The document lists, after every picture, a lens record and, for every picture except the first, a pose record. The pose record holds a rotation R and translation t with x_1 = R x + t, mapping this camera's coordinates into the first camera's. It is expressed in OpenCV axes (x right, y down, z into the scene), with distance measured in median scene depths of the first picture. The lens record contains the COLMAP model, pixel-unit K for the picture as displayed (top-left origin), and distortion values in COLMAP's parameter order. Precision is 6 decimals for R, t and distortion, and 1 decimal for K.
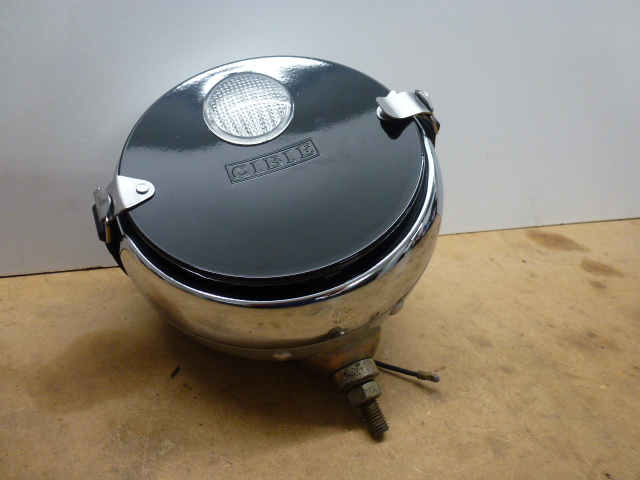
lens RADIAL K [[466.2, 0, 327.8], [0, 466.2, 236.7], [0, 0, 1]] dist [-0.075717, 0.041100]
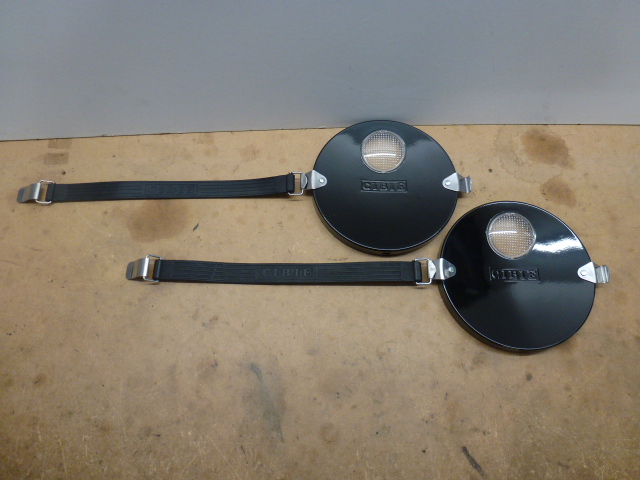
lens RADIAL K [[466.2, 0, 327.8], [0, 466.2, 236.7], [0, 0, 1]] dist [-0.075717, 0.041100]
pose [[0.924434, 0.300682, -0.234545, 0.612173], [-0.072878, 0.743017, 0.665293, -0.956313], [0.374313, -0.597926, 0.708784, -0.162900]]
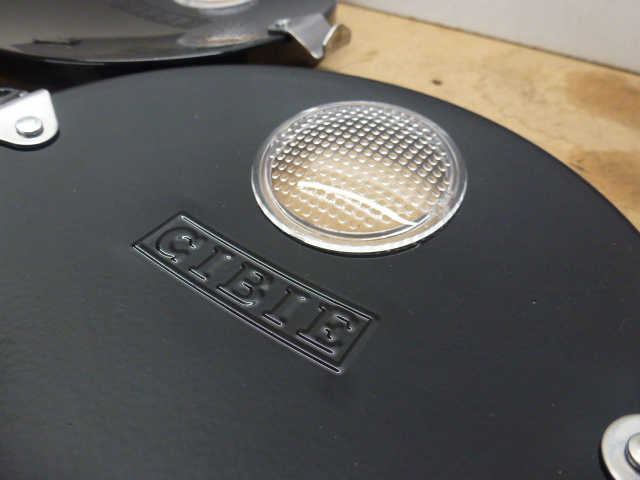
lens RADIAL K [[466.2, 0, 327.8], [0, 466.2, 236.7], [0, 0, 1]] dist [-0.075717, 0.041100]
pose [[0.602661, 0.465748, -0.647980, 1.145934], [-0.338514, 0.884537, 0.320940, 0.123879], [0.722640, 0.025932, 0.690738, 1.085437]]
